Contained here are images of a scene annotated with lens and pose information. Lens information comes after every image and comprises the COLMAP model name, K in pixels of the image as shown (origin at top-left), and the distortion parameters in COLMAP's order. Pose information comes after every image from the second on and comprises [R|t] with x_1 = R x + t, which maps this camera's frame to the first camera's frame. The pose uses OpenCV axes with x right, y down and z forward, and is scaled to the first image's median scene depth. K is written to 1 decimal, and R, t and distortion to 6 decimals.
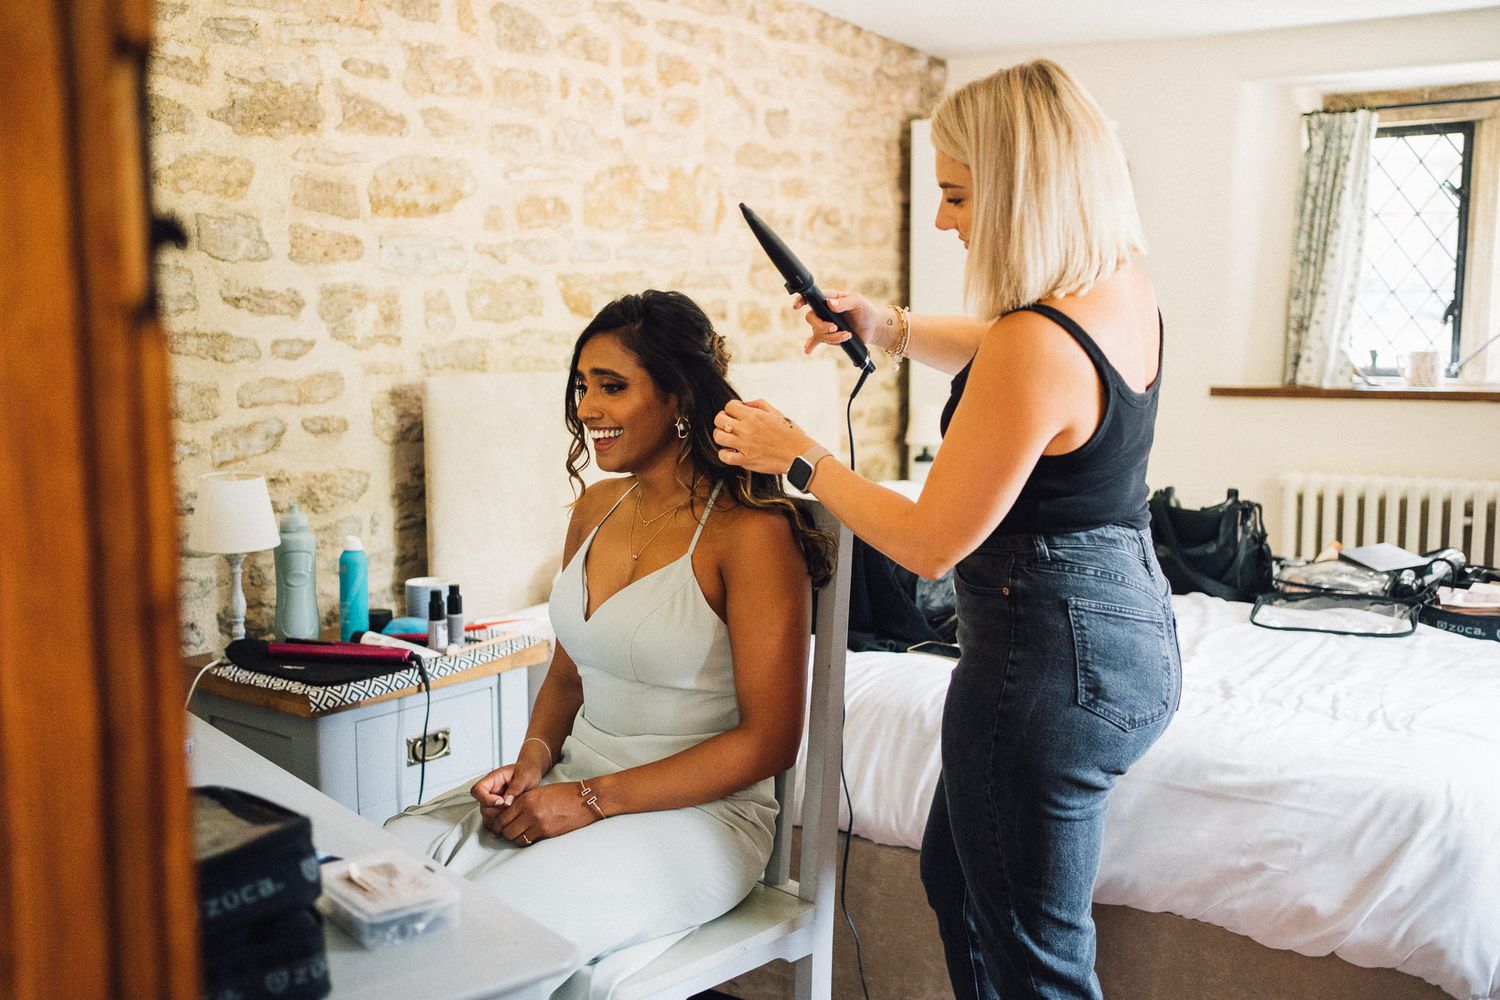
lens RADIAL K [[1502.2, 0, 750.0], [0, 1502.2, 500.0], [0, 0, 1]] dist [-0.043206, 0.121522]
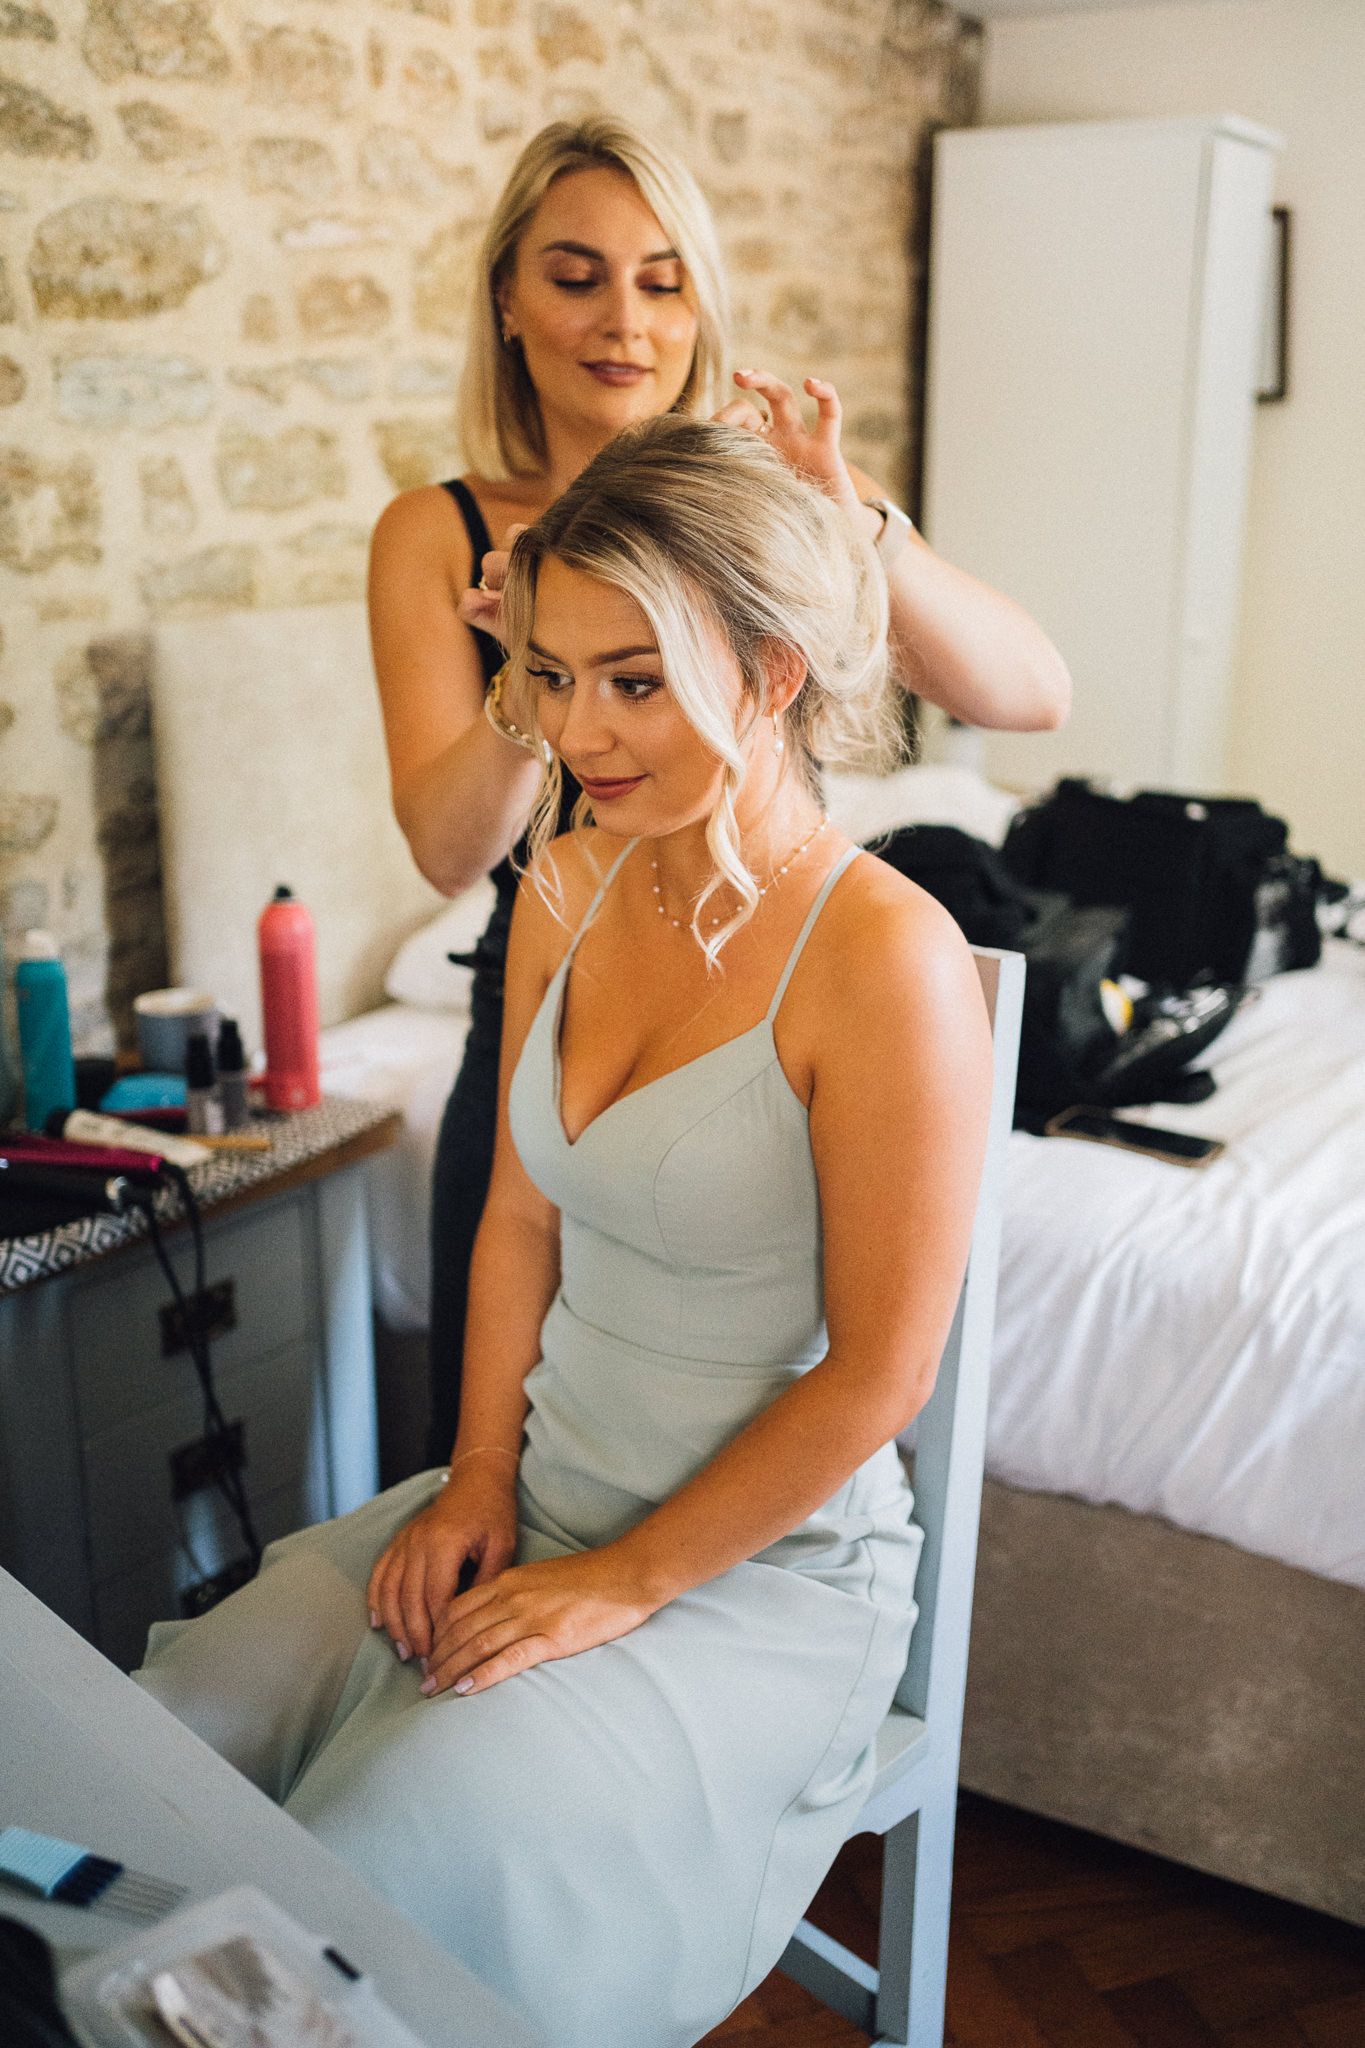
lens RADIAL K [[2051.1, 0, 682.5], [0, 2051.1, 1024.0], [0, 0, 1]] dist [-0.043206, 0.121522]
pose [[0.997243, -0.004692, 0.074055, -0.073927], [-0.008810, 0.983454, 0.180946, -0.071754], [-0.073679, -0.181099, 0.980701, 0.208673]]
